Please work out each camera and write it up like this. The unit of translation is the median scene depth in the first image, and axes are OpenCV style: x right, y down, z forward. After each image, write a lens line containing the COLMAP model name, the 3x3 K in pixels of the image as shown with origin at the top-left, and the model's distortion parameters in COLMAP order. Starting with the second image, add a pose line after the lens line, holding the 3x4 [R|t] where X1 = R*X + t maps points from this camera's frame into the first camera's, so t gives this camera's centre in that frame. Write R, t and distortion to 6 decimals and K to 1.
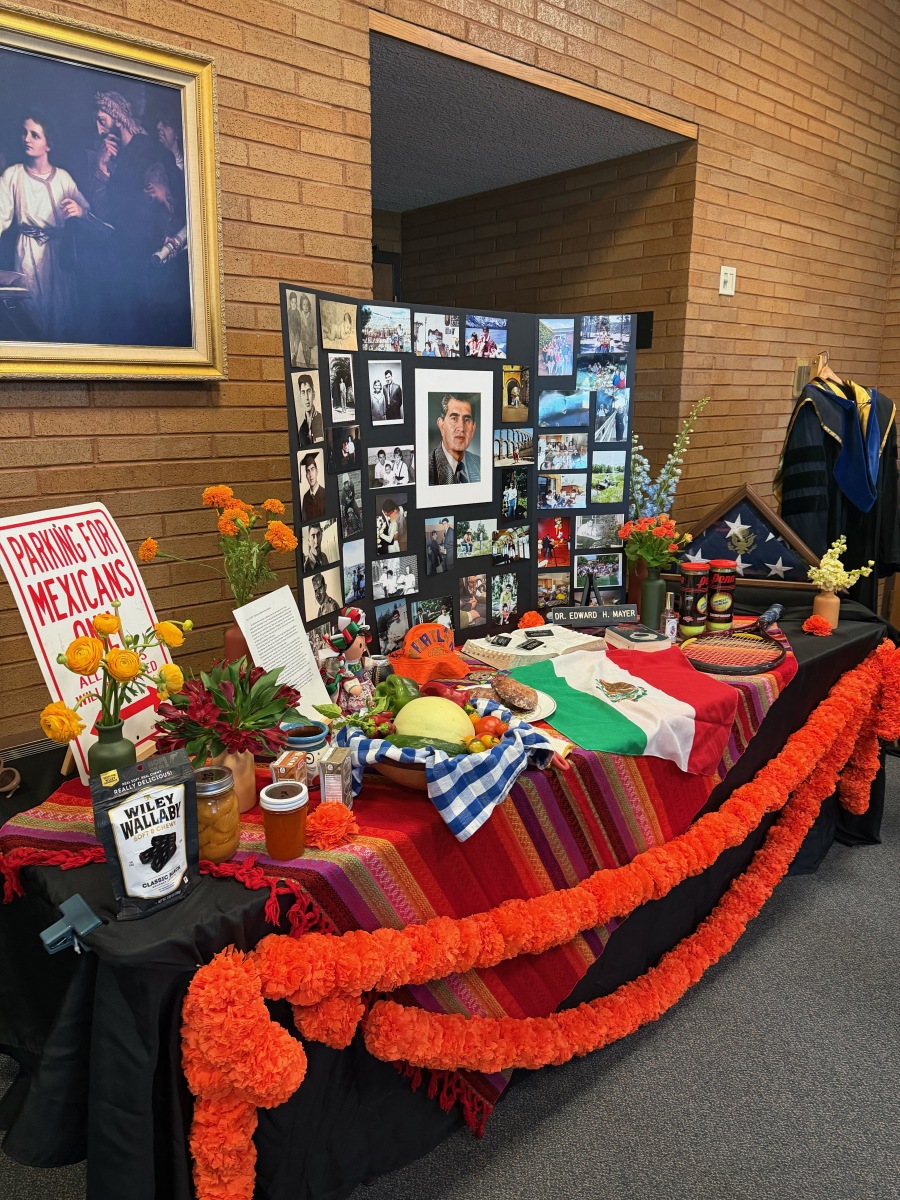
lens RADIAL K [[840.1, 0, 433.2], [0, 840.1, 615.6], [0, 0, 1]] dist [0.003062, -0.009379]
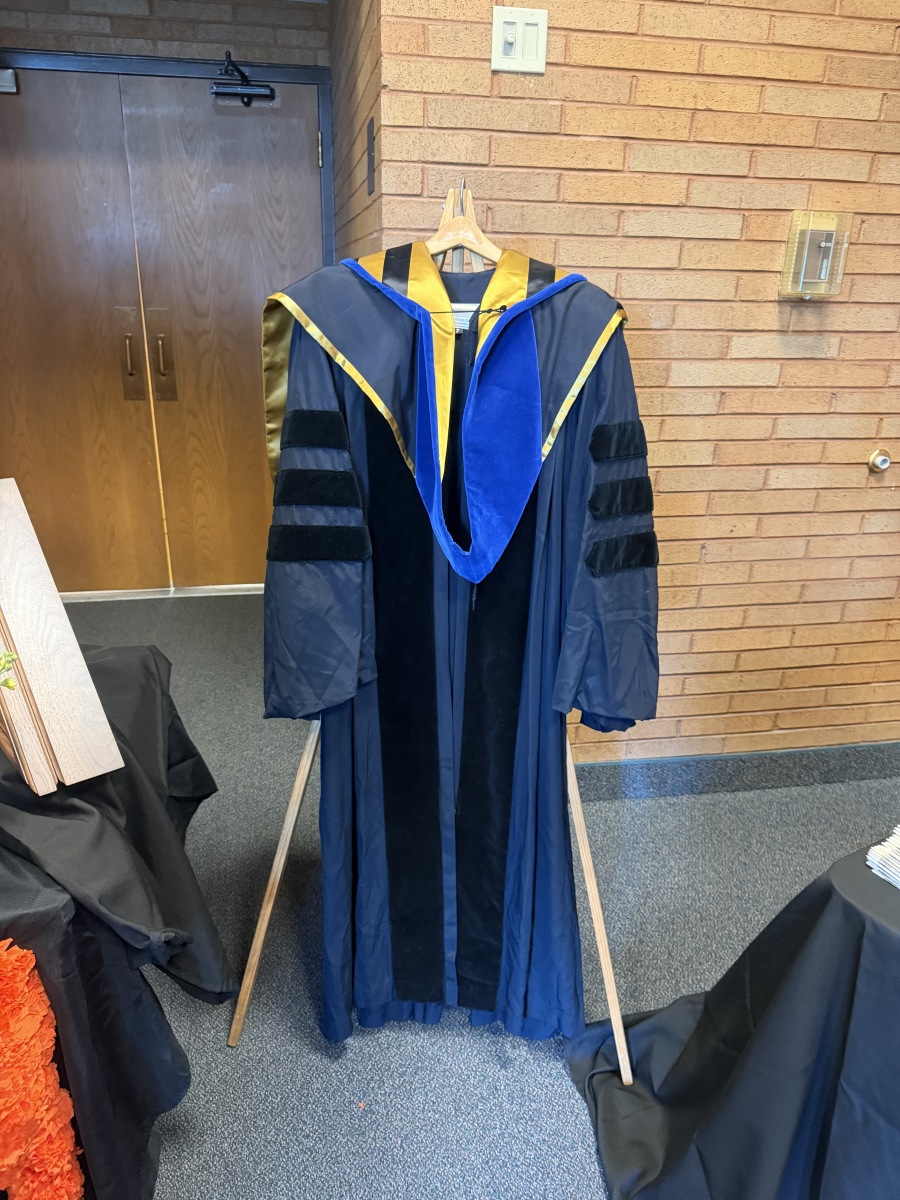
lens RADIAL K [[843.8, 0, 447.5], [0, 843.8, 604.4], [0, 0, 1]] dist [-0.008315, -0.001878]
pose [[0.863509, 0.199304, -0.463281, 0.959177], [-0.149191, 0.978436, 0.142847, -0.234183], [0.481761, -0.054233, 0.874623, 0.871562]]
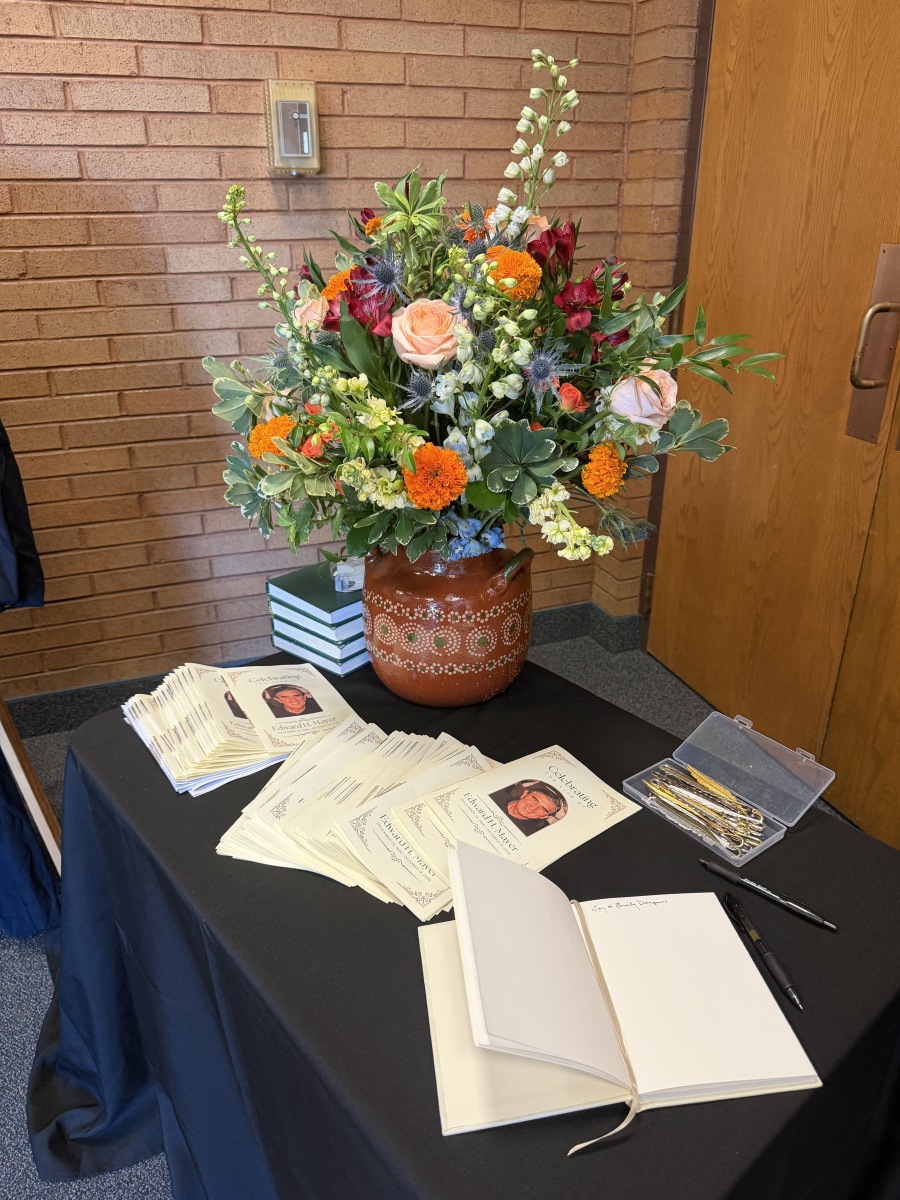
lens RADIAL K [[861.3, 0, 443.6], [0, 861.3, 602.1], [0, 0, 1]] dist [0.002773, -0.004293]
pose [[0.933351, 0.146947, -0.327509, 1.311175], [-0.085947, 0.977315, 0.193566, -0.232629], [0.348523, -0.152517, 0.924808, 1.007488]]
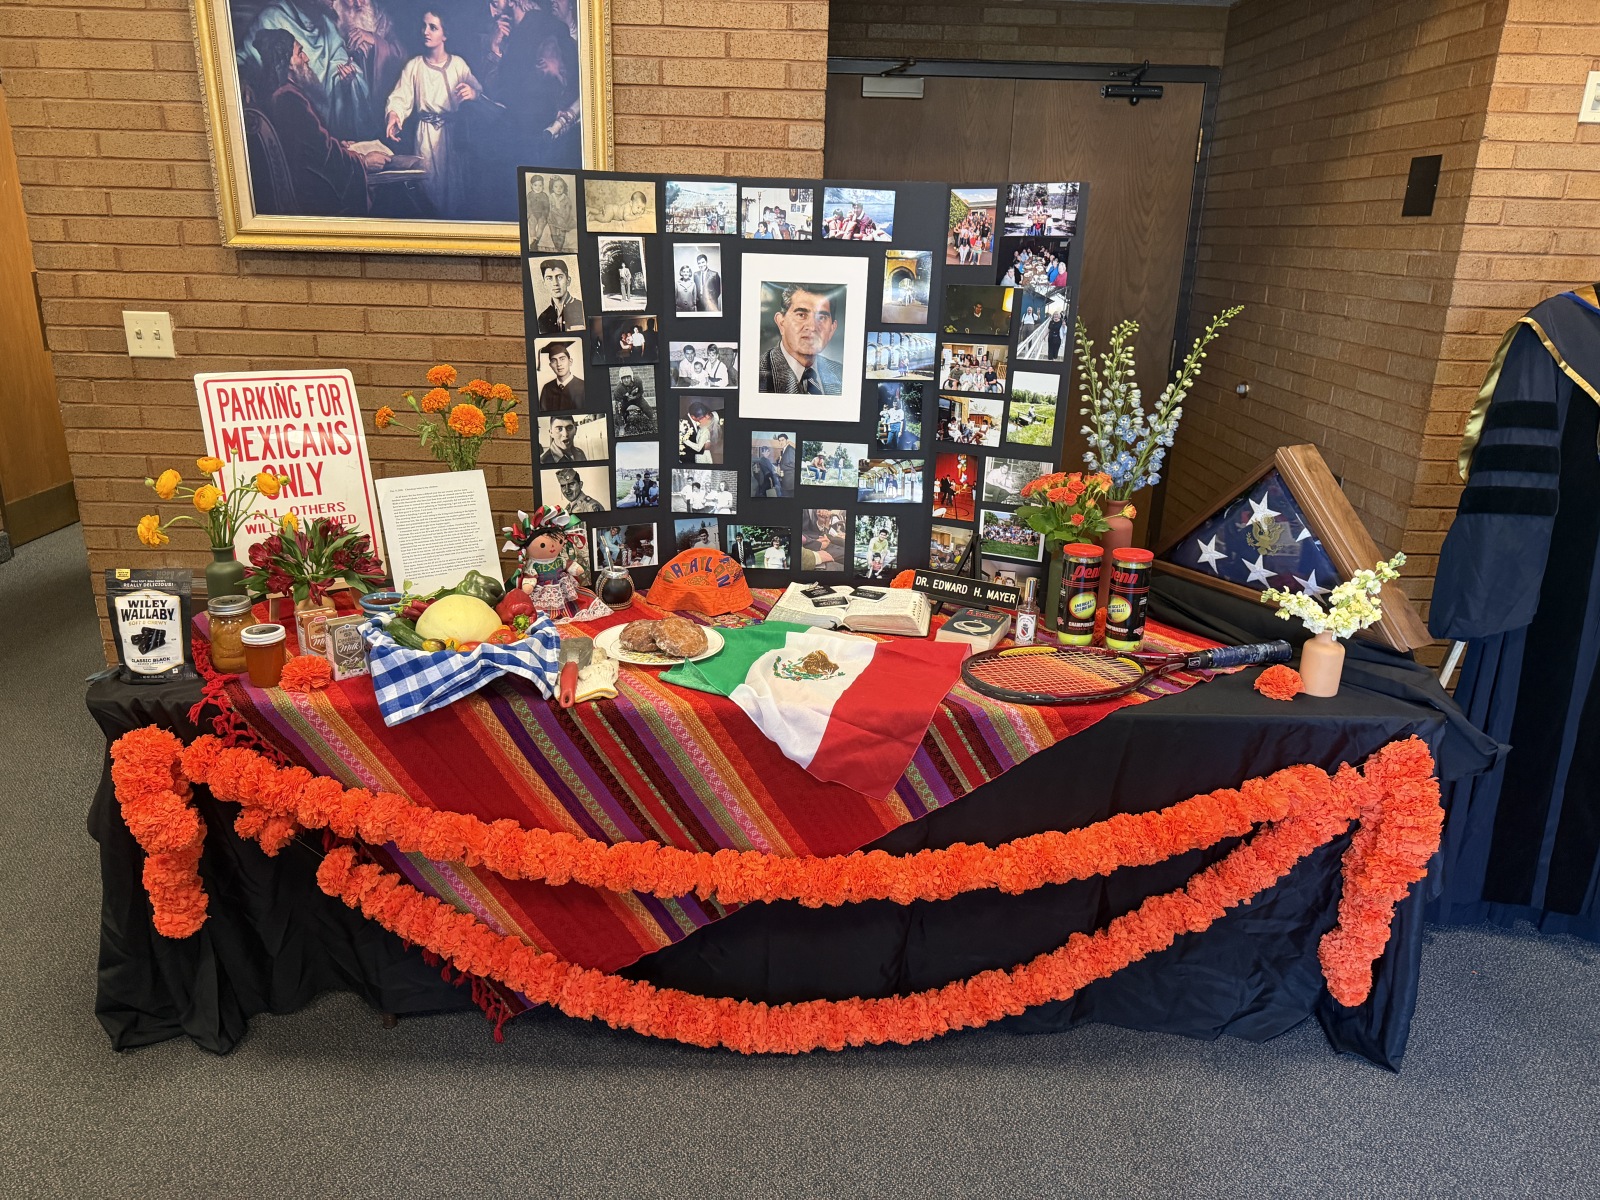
lens RADIAL K [[1127.4, 0, 781.2], [0, 1127.4, 605.4], [0, 0, 1]] dist [0.025940, -0.038177]
pose [[0.763661, 0.219186, -0.607272, 0.737841], [-0.189121, 0.975291, 0.114193, -0.077175], [0.617296, 0.027643, 0.786245, 0.118638]]
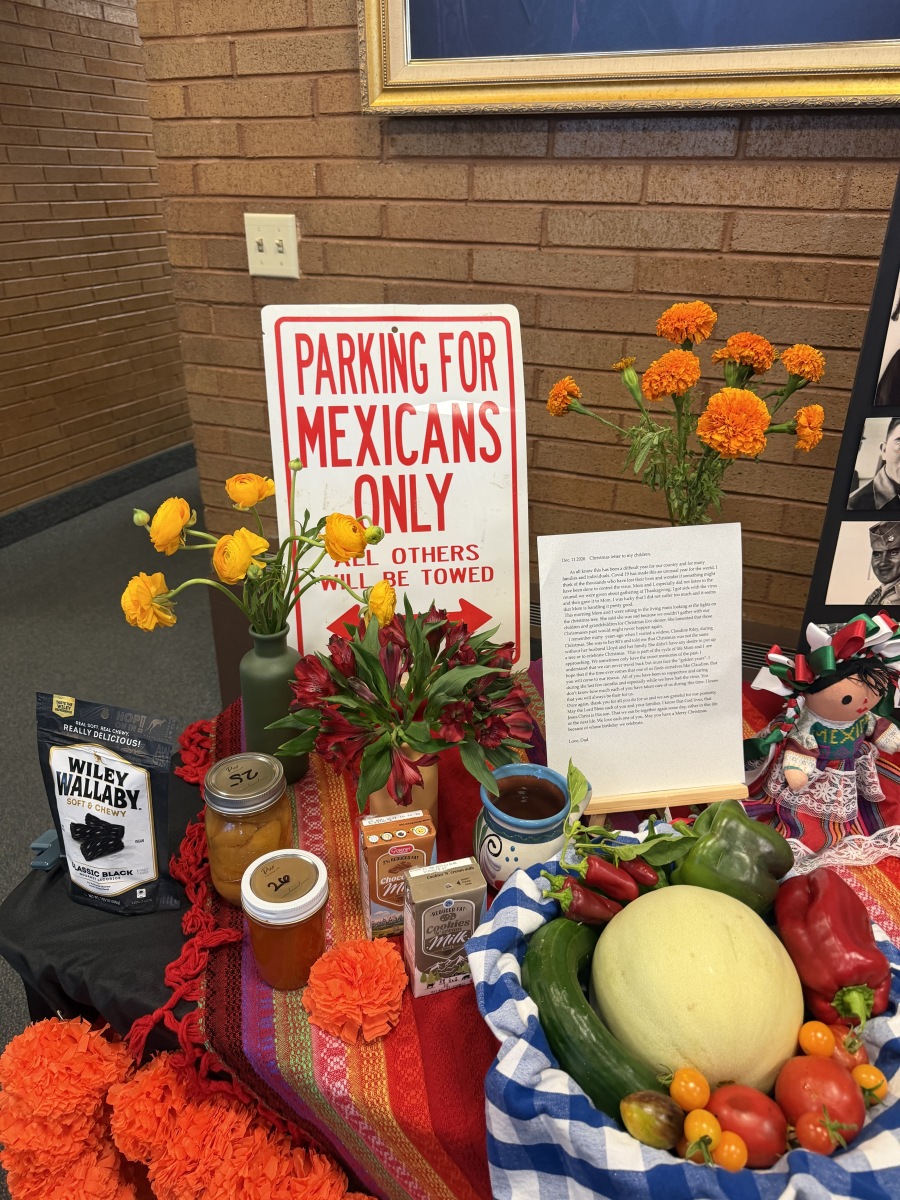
lens RADIAL K [[842.7, 0, 451.3], [0, 842.7, 610.2], [0, 0, 1]] dist [0.085041, -0.127267]
pose [[0.441285, 0.407800, -0.799354, 0.136420], [-0.238665, 0.912030, 0.333527, -0.090447], [0.865047, 0.043598, 0.499792, 0.454810]]
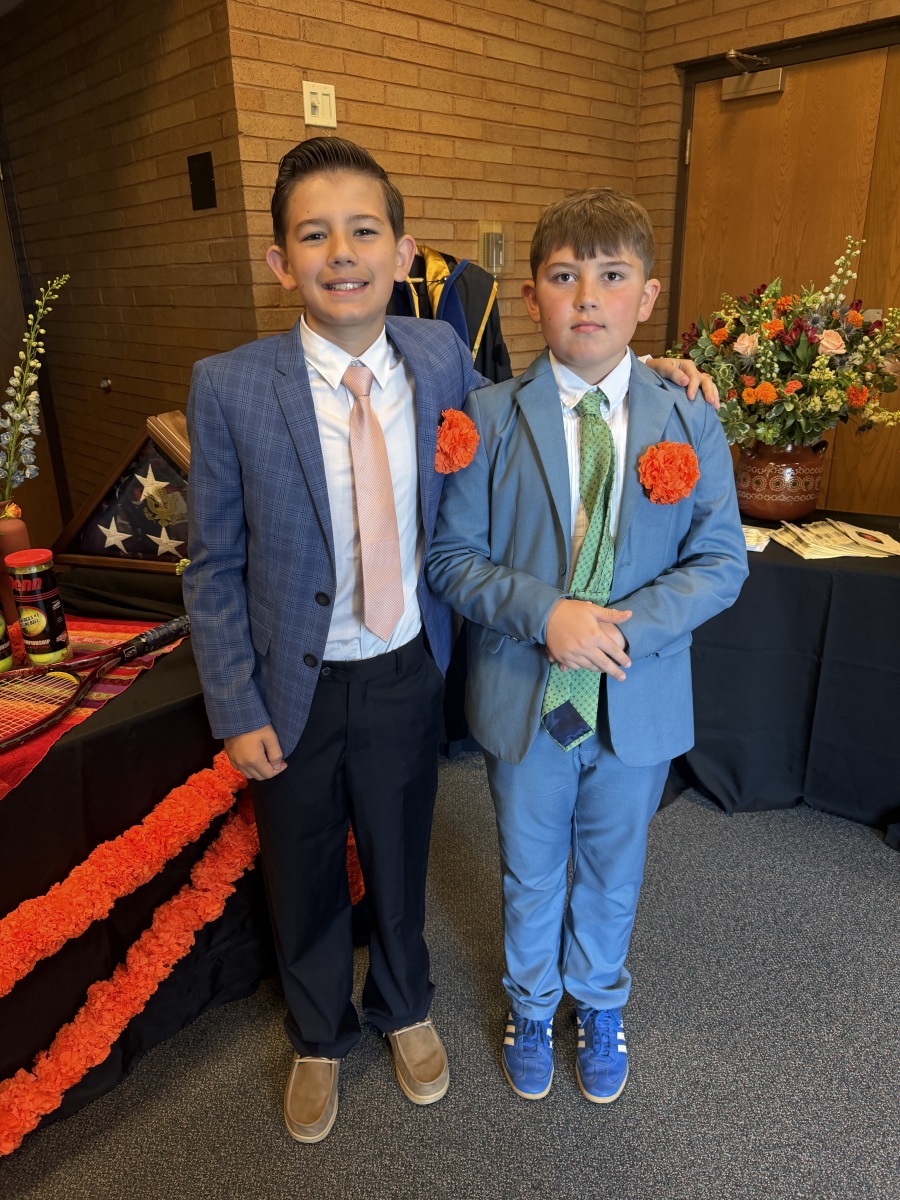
lens RADIAL K [[861.9, 0, 450.9], [0, 861.9, 607.7], [0, 0, 1]] dist [-0.004565, 0.001148]
pose [[0.998544, -0.035612, 0.040525, 0.663815], [0.031437, 0.994556, 0.099351, -0.083373], [-0.043842, -0.097932, 0.994227, 0.395862]]
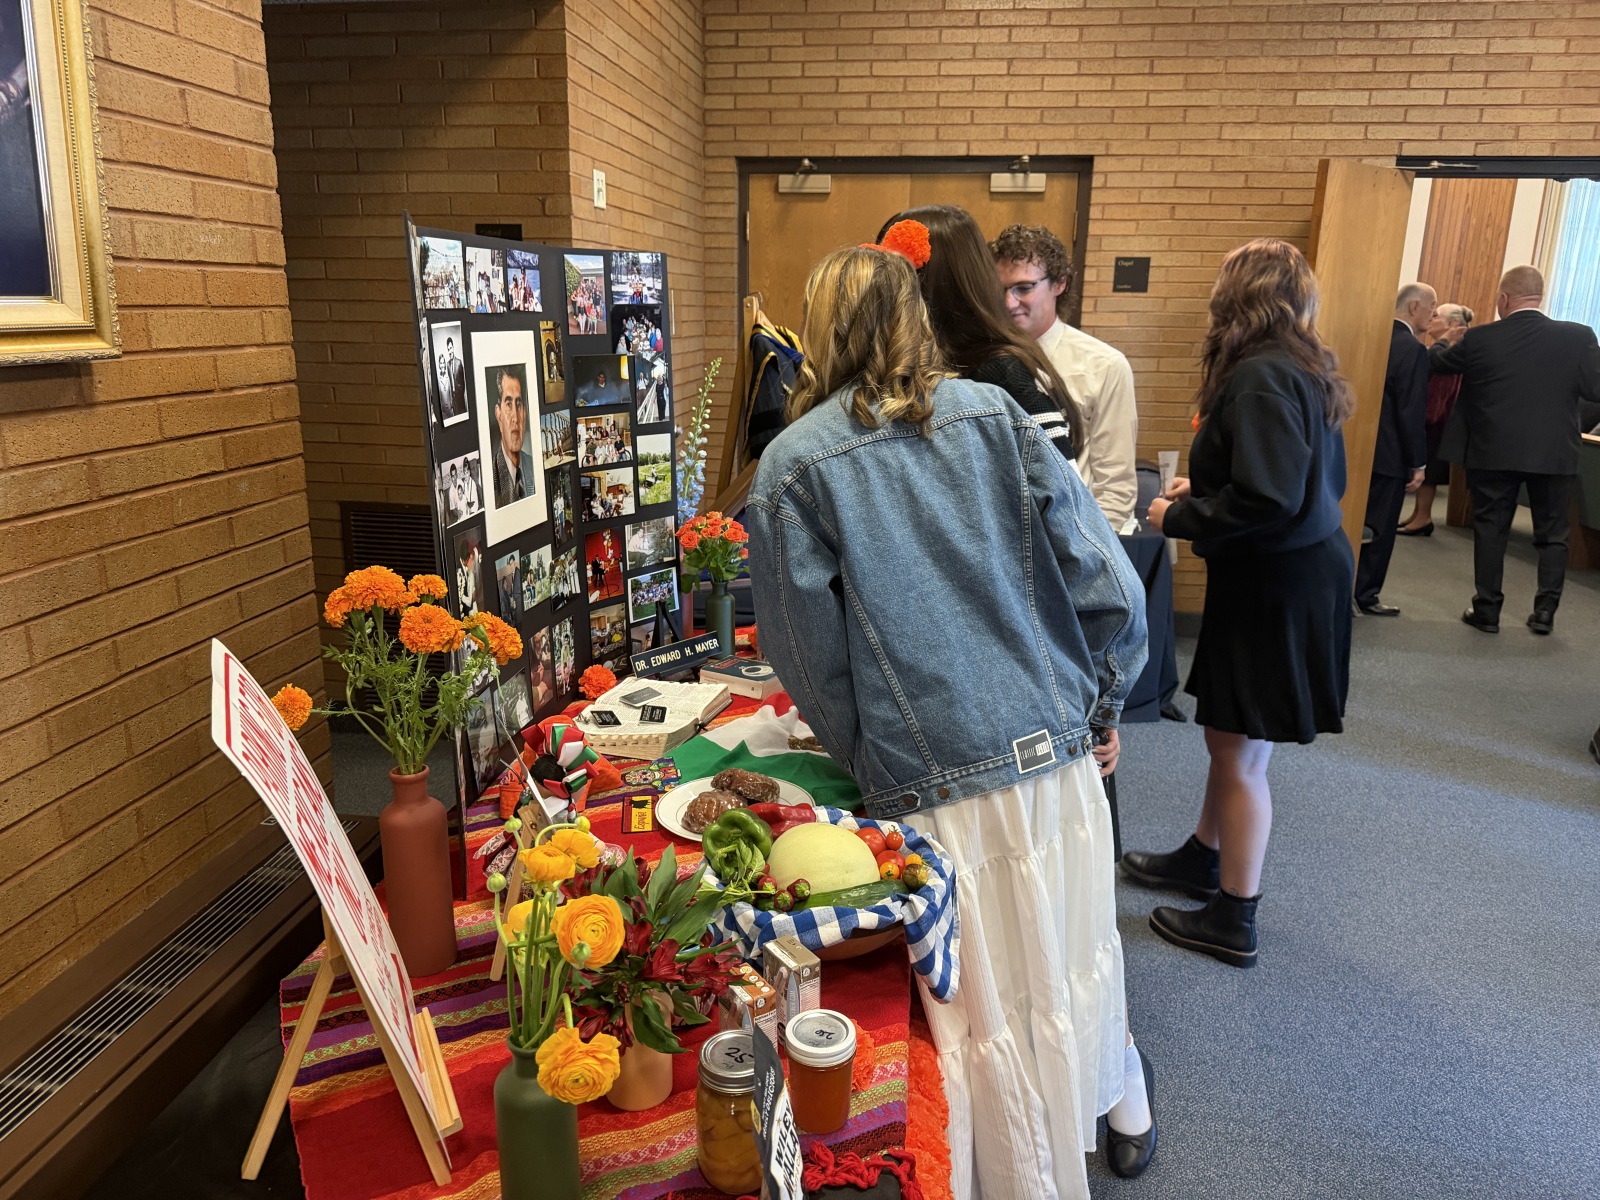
lens RADIAL K [[1138.5, 0, 799.8], [0, 1138.5, 581.7], [0, 0, 1]] dist [0.200488, -0.411466]
pose [[0.743904, -0.148839, 0.651501, -0.411358], [0.160949, 0.986090, 0.041501, -0.096574], [-0.648616, 0.073986, 0.757512, 0.169730]]
